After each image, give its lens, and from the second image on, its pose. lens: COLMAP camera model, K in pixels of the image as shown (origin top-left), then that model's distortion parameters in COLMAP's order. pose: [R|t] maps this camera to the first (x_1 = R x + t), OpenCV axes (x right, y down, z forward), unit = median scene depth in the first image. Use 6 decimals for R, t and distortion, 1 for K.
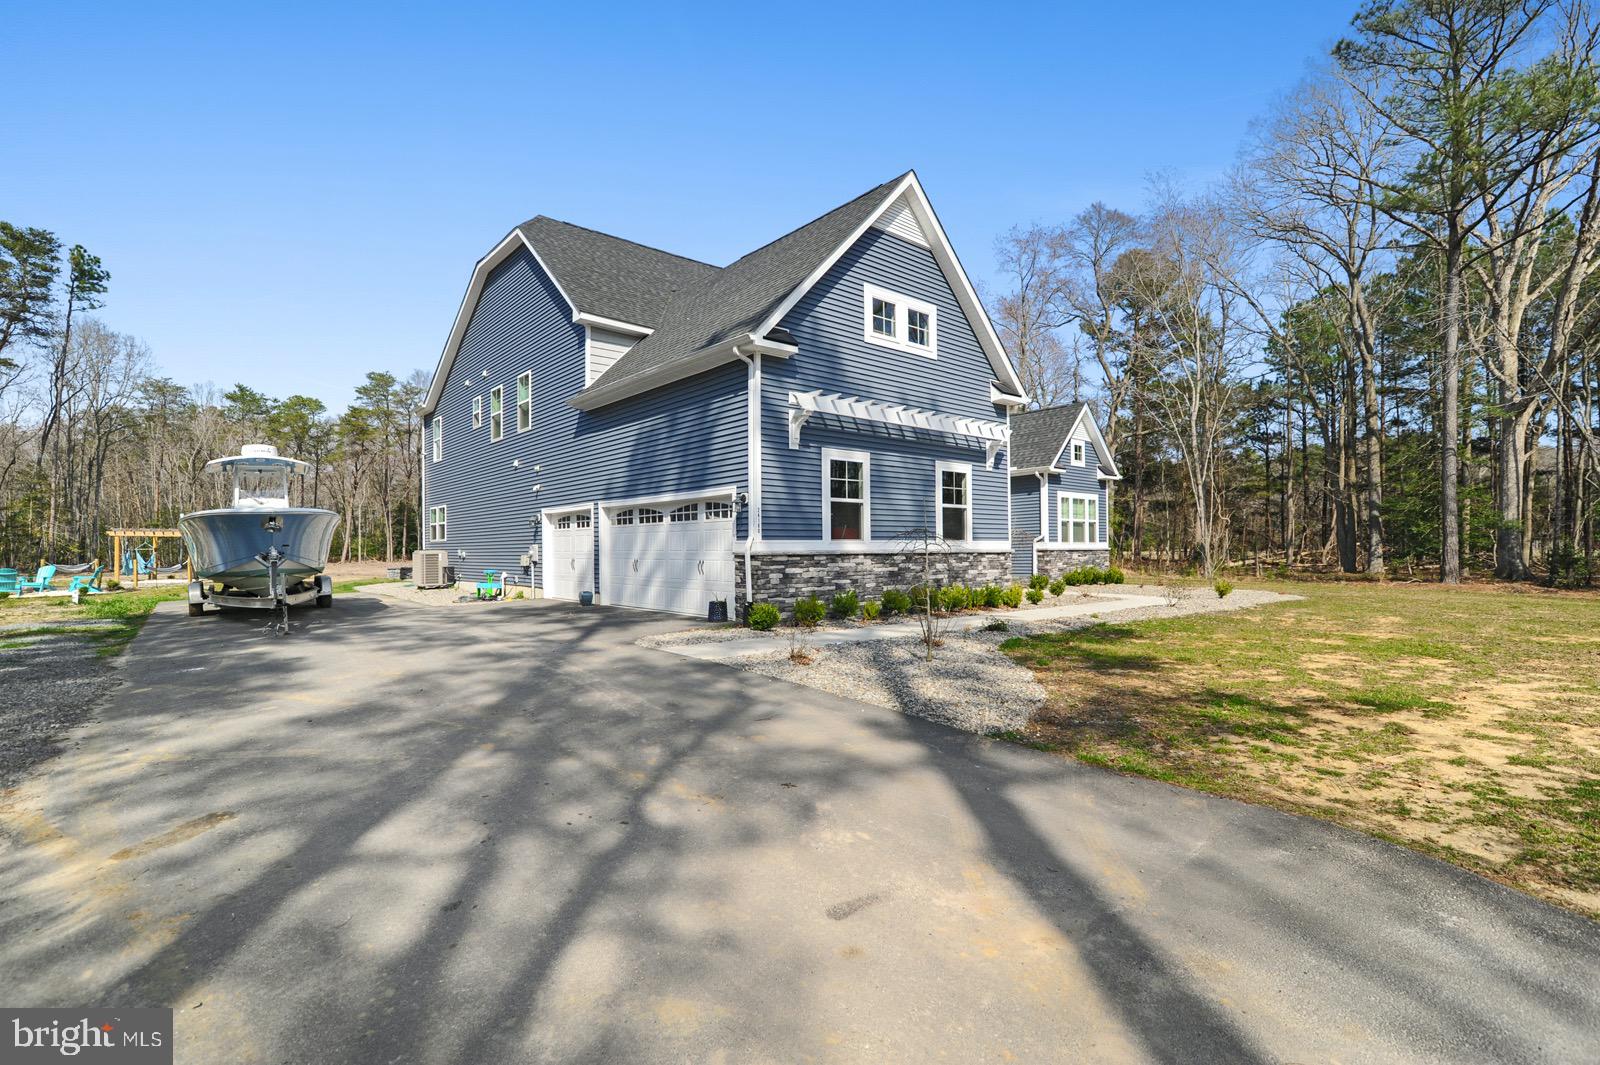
lens RADIAL K [[742.0, 0, 805.9], [0, 742.0, 531.7], [0, 0, 1]] dist [-0.003376, 0.000019]
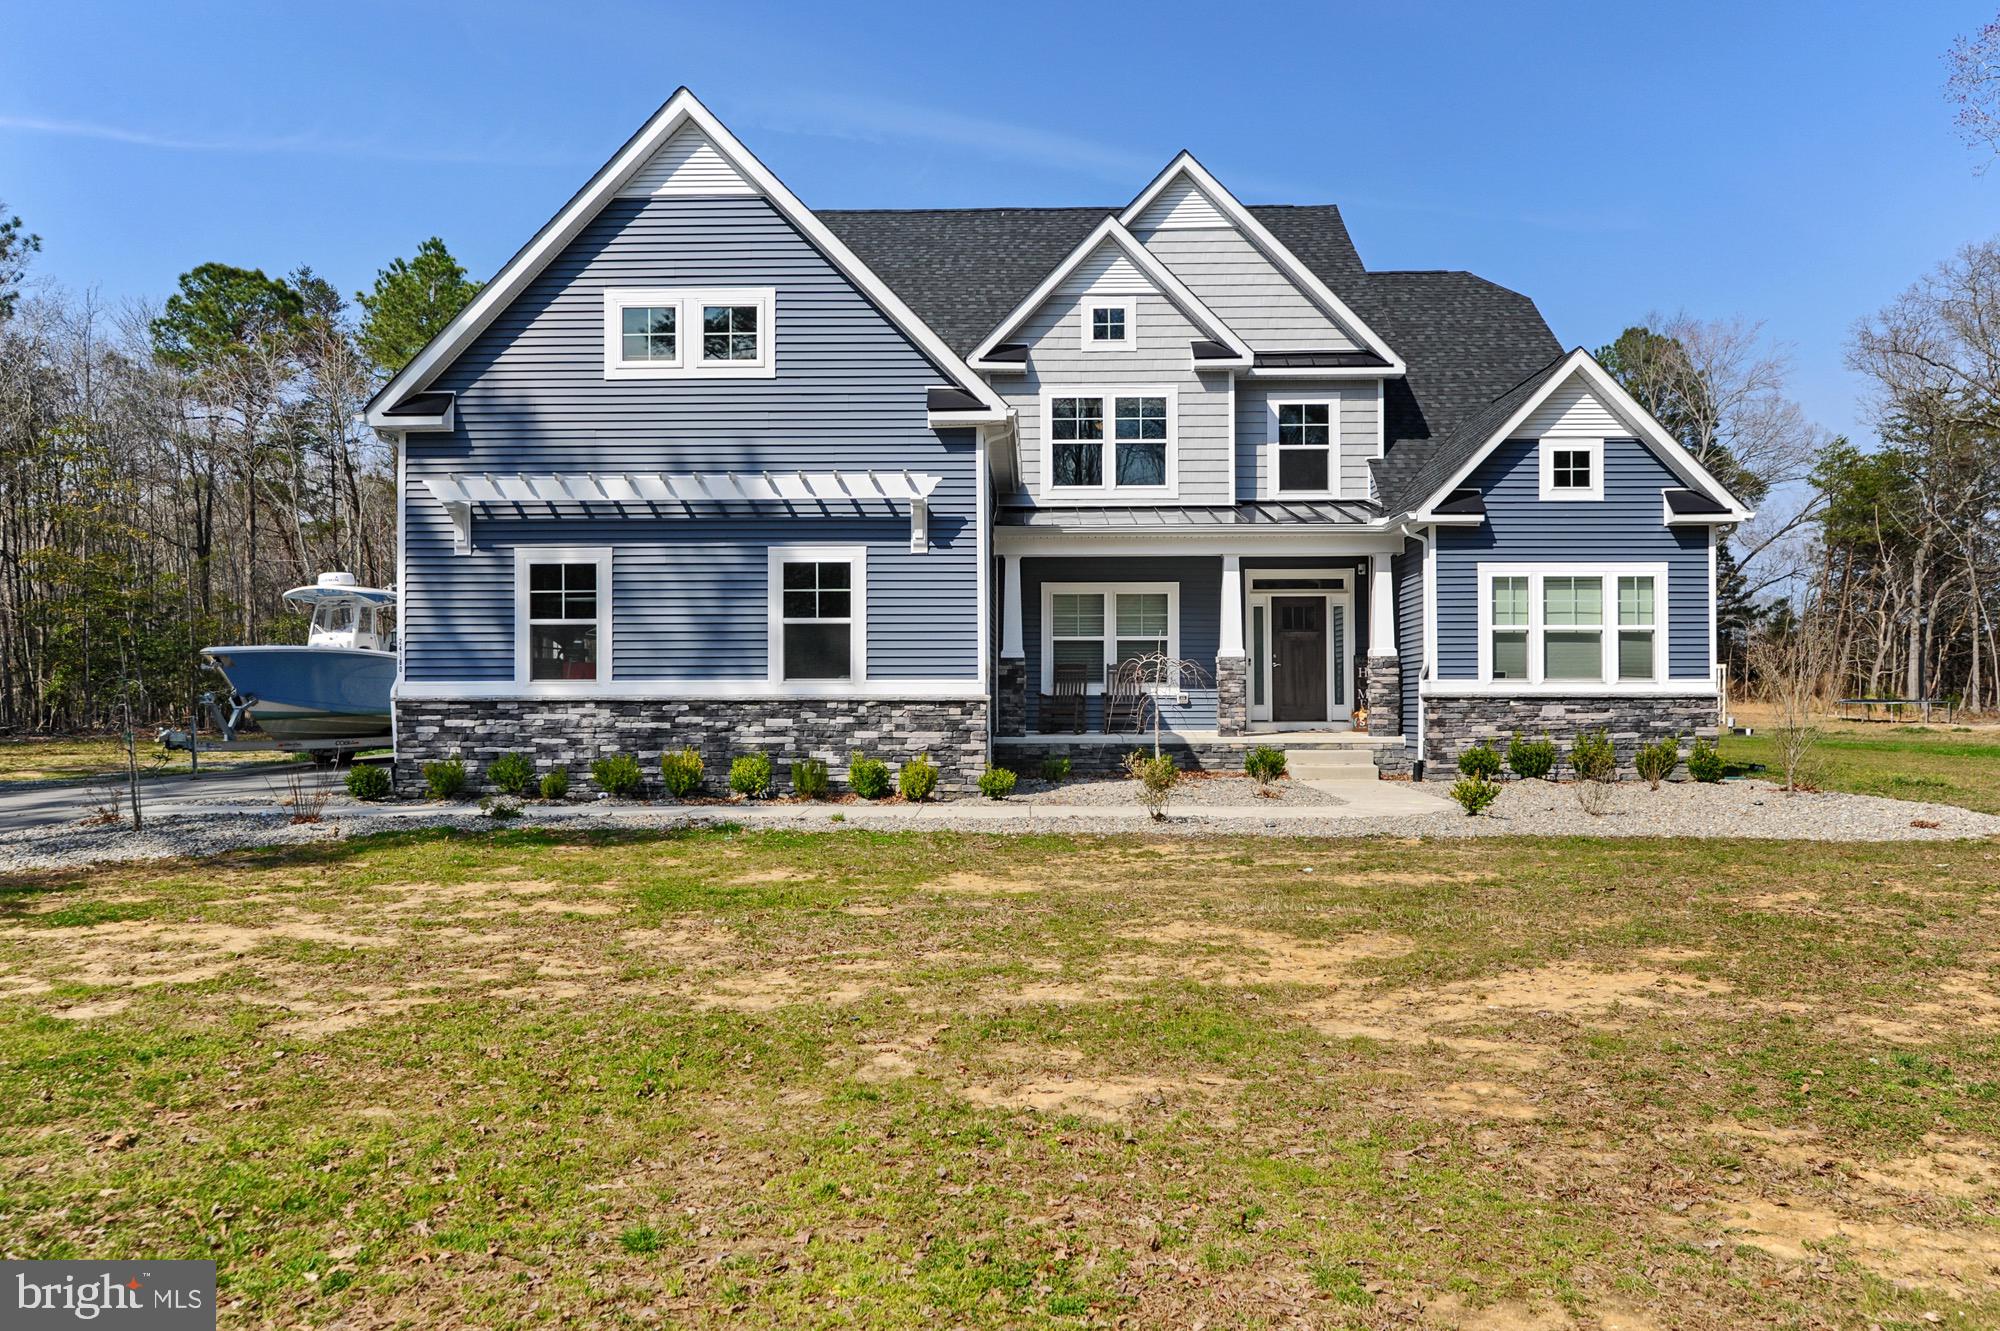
lens RADIAL K [[1446.0, 0, 993.7], [0, 1446.0, 674.2], [0, 0, 1]] dist [-0.002253, -0.000503]
pose [[0.737241, -0.003238, -0.675622, 1.094801], [0.013440, 0.999861, 0.009873, -0.001908], [0.675496, -0.016359, 0.737182, 0.256001]]
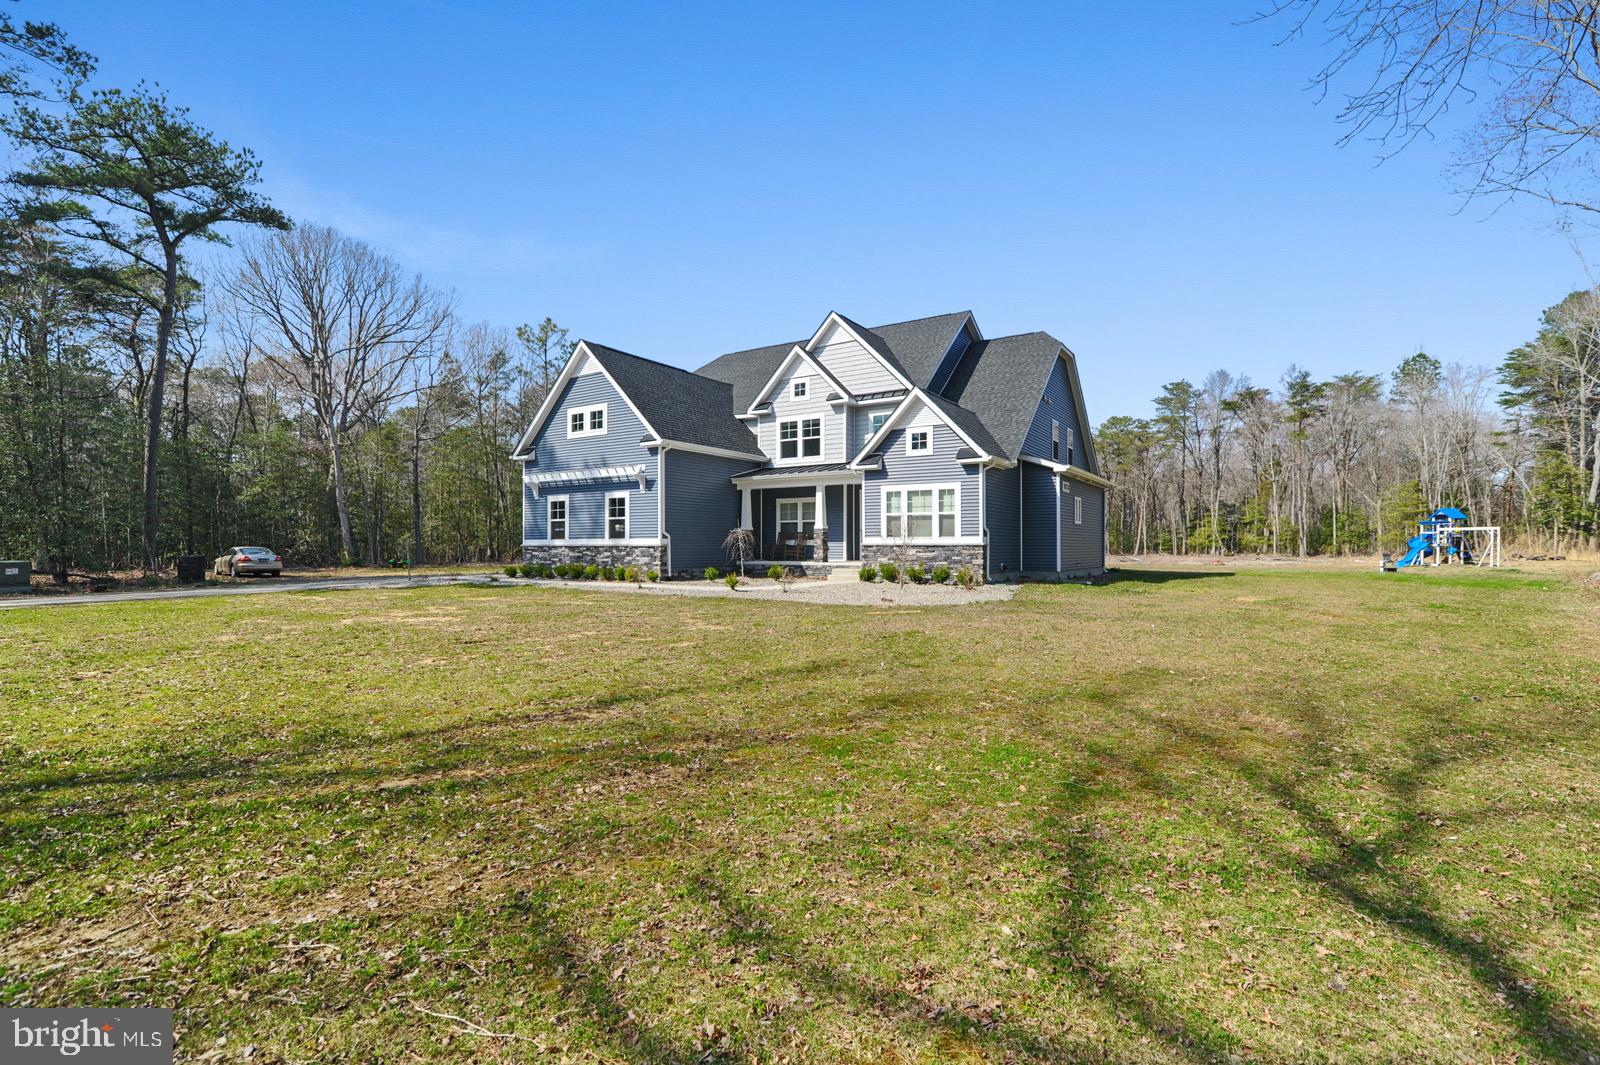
lens RADIAL K [[742.0, 0, 804.6], [0, 742.0, 536.4], [0, 0, 1]] dist [-0.003376, 0.000019]
pose [[0.274103, -0.006866, -0.961676, 1.961724], [0.022353, 0.999750, -0.000767, 0.017386], [0.961441, -0.021286, 0.274188, 0.965020]]
